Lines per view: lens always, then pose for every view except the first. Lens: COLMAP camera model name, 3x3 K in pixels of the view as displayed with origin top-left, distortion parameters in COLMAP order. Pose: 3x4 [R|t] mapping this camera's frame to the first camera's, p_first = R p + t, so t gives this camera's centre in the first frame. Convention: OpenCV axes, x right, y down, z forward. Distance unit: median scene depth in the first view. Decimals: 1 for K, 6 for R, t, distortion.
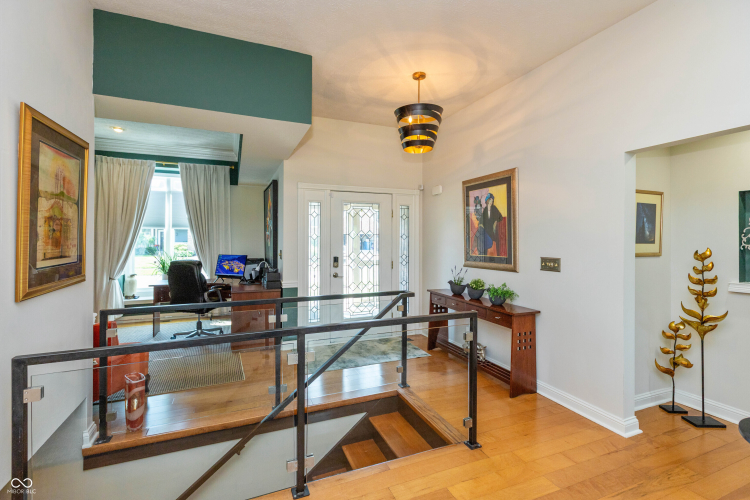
lens RADIAL K [[346.6, 0, 375.1], [0, 346.6, 238.7], [0, 0, 1]] dist [-0.003793, -0.000851]
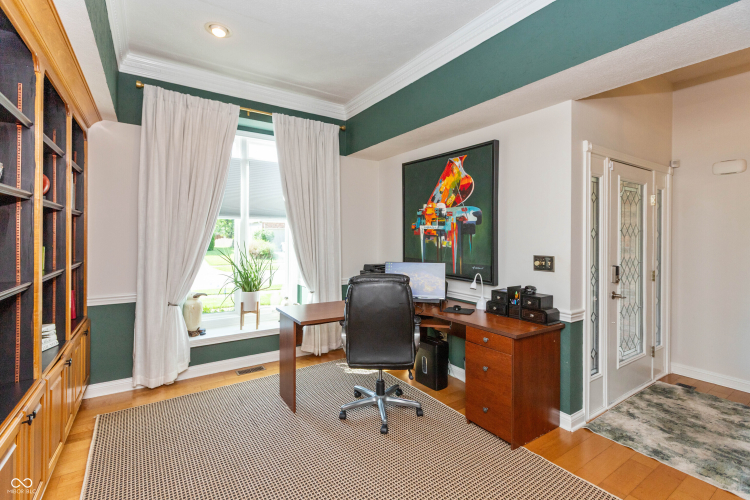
lens RADIAL K [[346.6, 0, 386.2], [0, 346.6, 235.3], [0, 0, 1]] dist [-0.003793, -0.000851]
pose [[0.983829, 0.008948, 0.178887, -0.488782], [-0.008558, 0.999959, -0.002955, 0.001084], [-0.178906, 0.001376, 0.983865, 0.356396]]
